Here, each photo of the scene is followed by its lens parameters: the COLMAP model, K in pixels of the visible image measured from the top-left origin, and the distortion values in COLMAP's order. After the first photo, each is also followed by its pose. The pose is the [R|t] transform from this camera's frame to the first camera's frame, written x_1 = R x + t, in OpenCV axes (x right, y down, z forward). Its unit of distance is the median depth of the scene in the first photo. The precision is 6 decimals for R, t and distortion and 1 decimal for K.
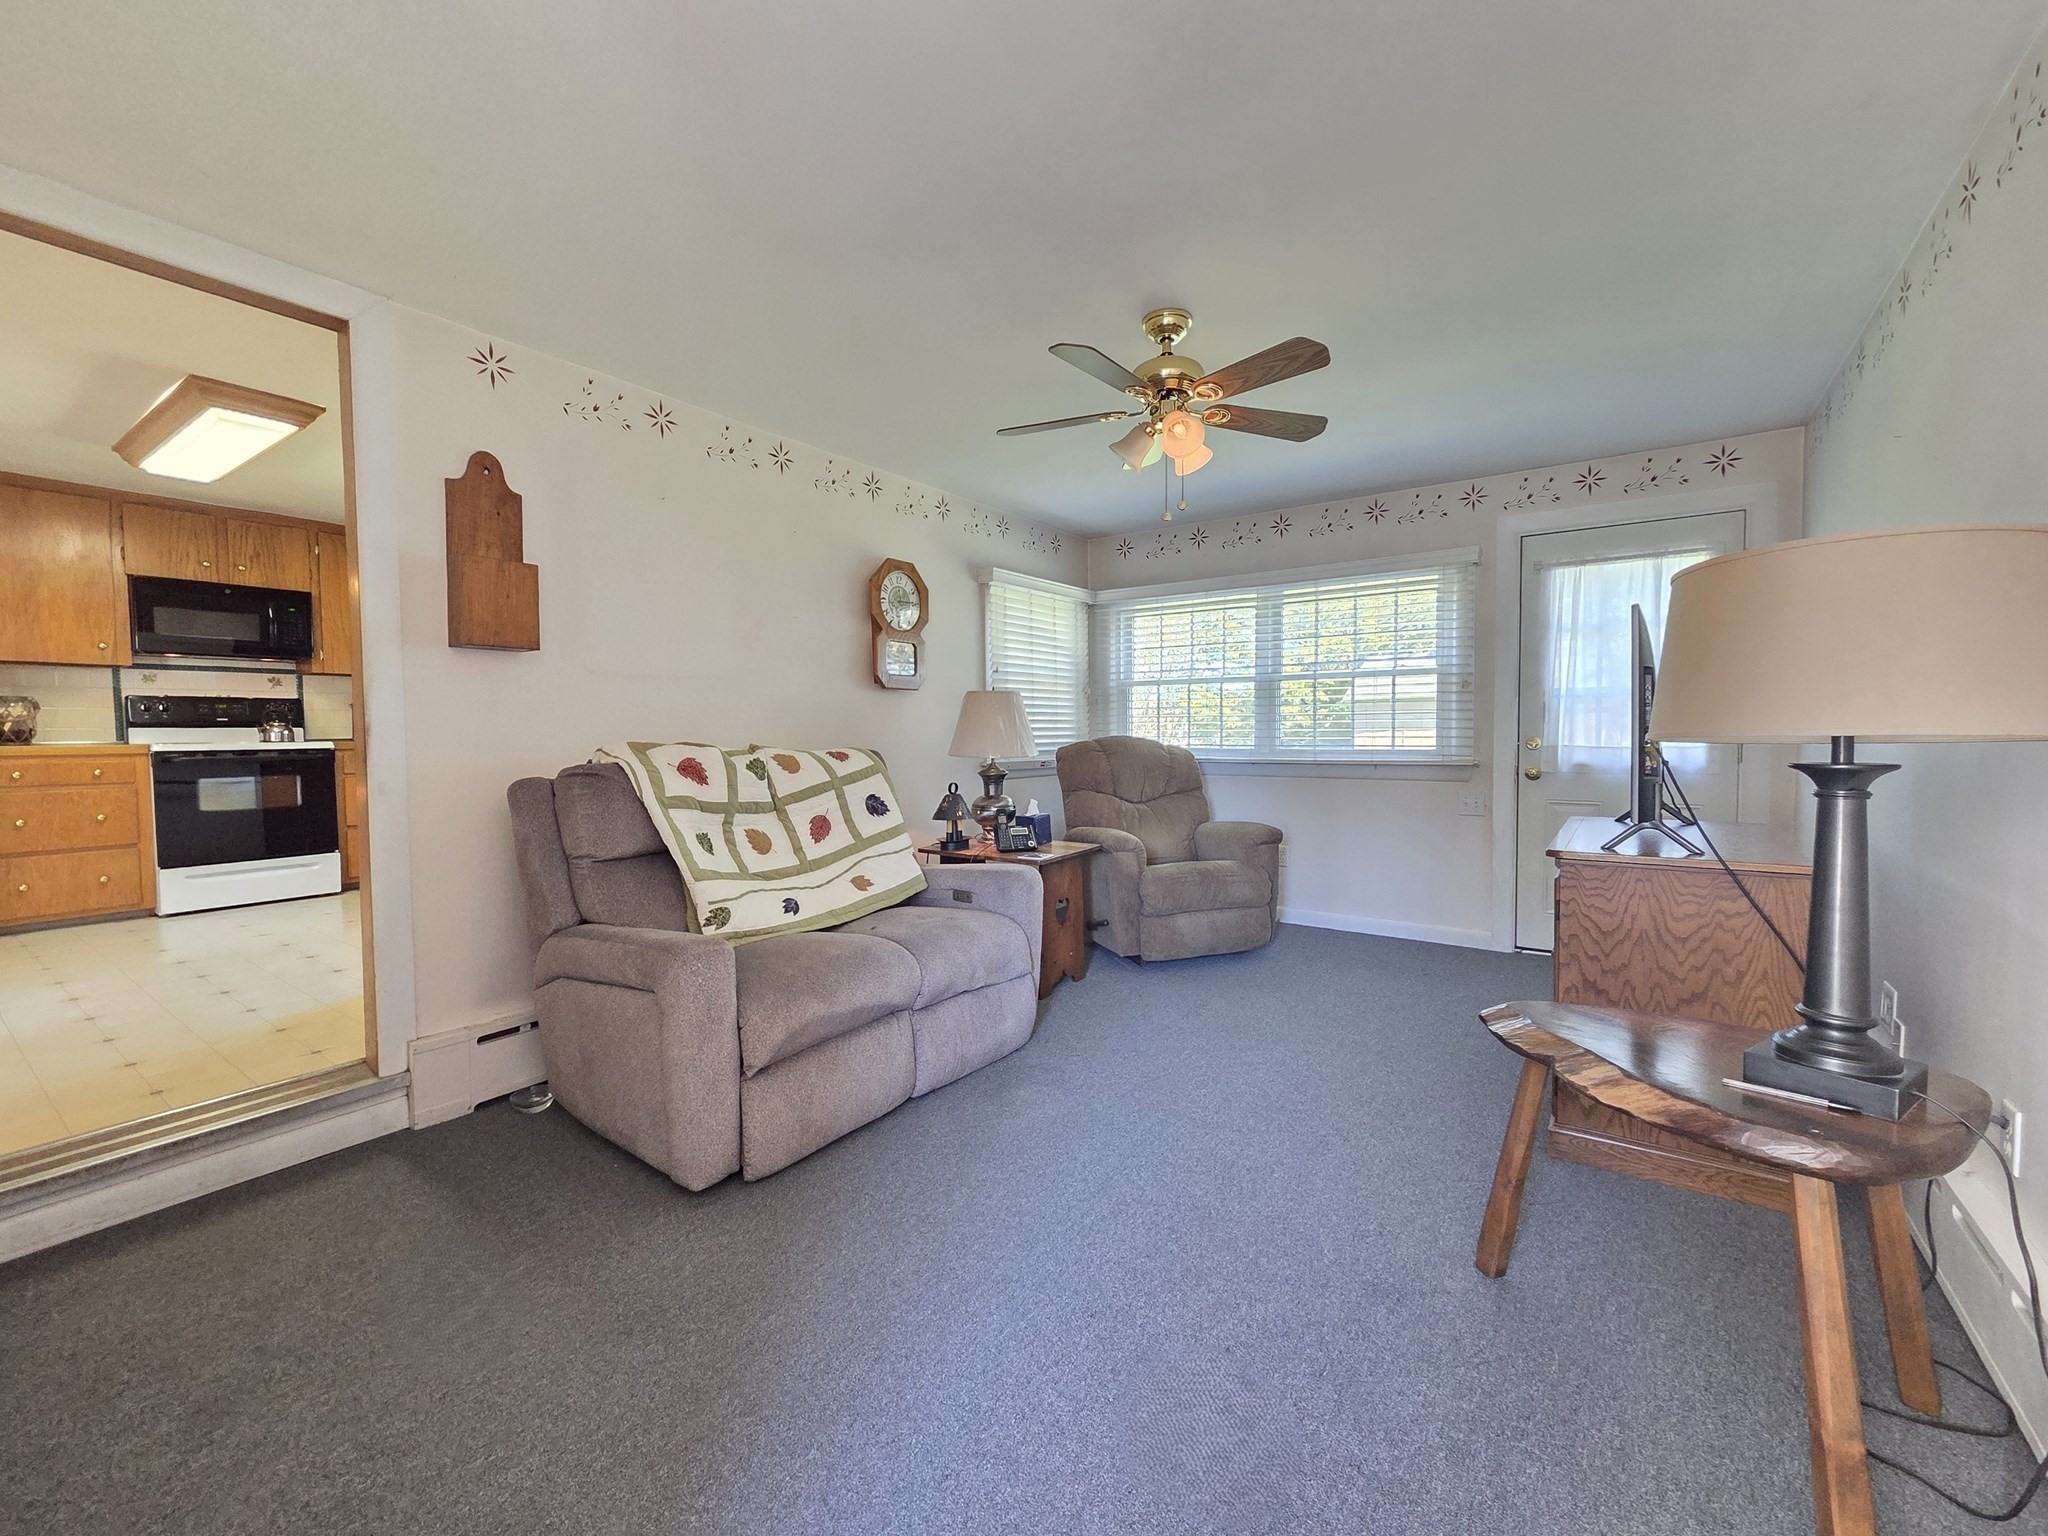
lens RADIAL K [[840.3, 0, 1024.0], [0, 840.3, 768.0], [0, 0, 1]] dist [0.002292, 0.000376]
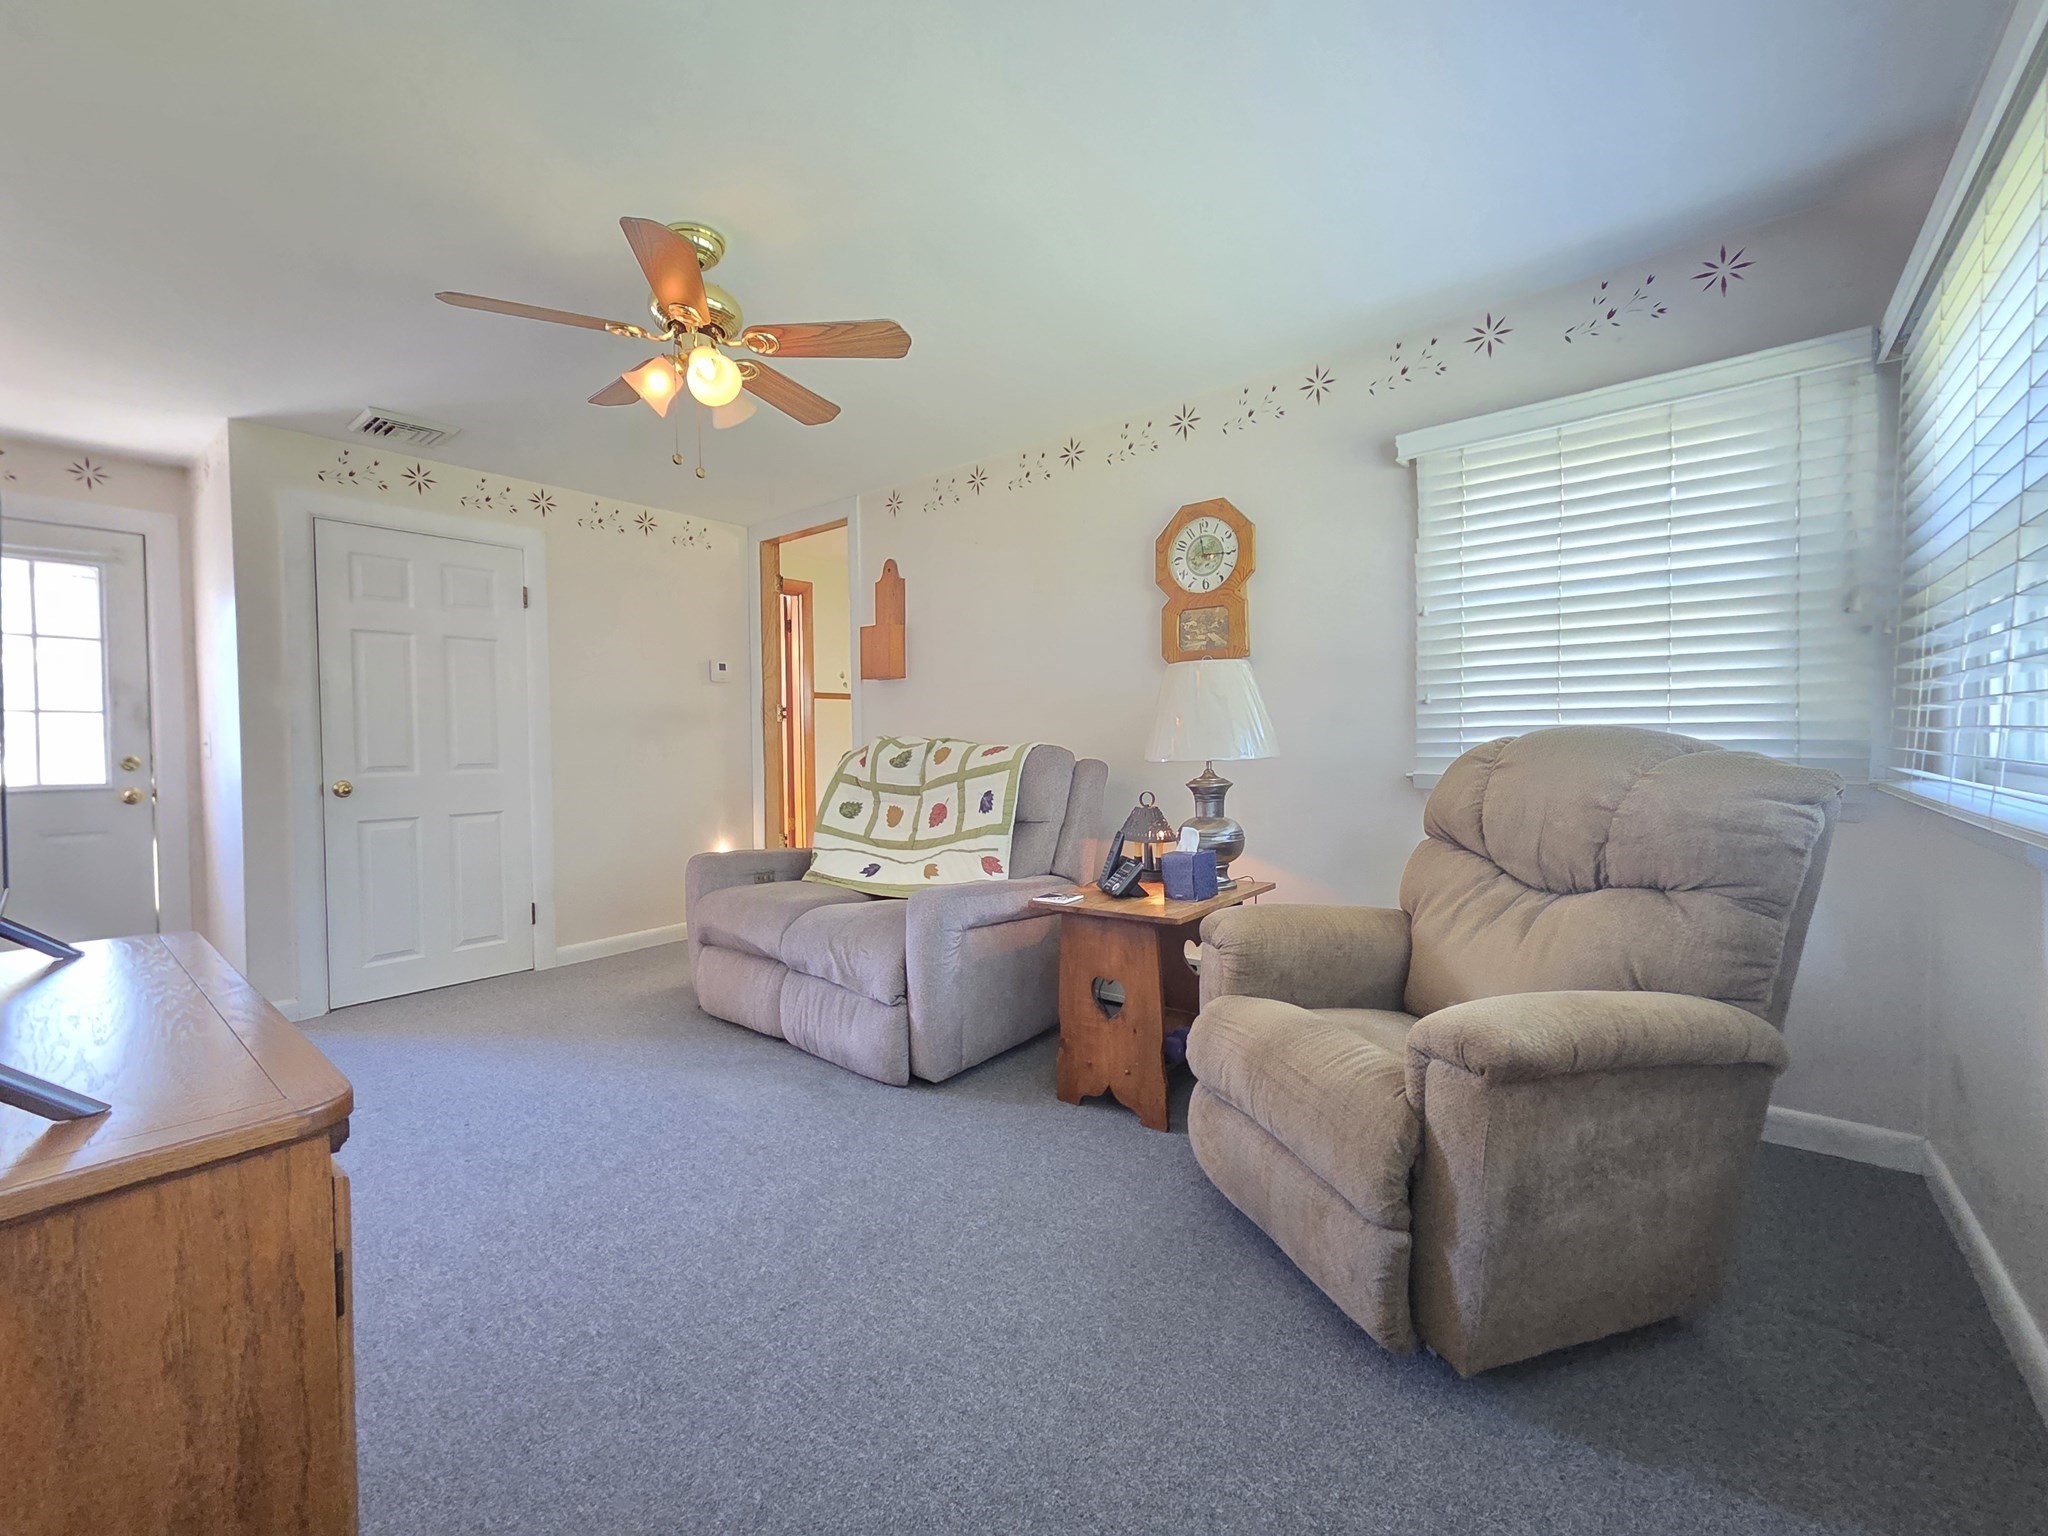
lens RADIAL K [[840.3, 0, 1024.0], [0, 840.3, 768.0], [0, 0, 1]] dist [0.002292, 0.000376]
pose [[-0.066322, 0.036333, -0.997137, 0.717927], [-0.034524, 0.998655, 0.038685, -0.030590], [0.997201, 0.036991, -0.064978, 1.003476]]
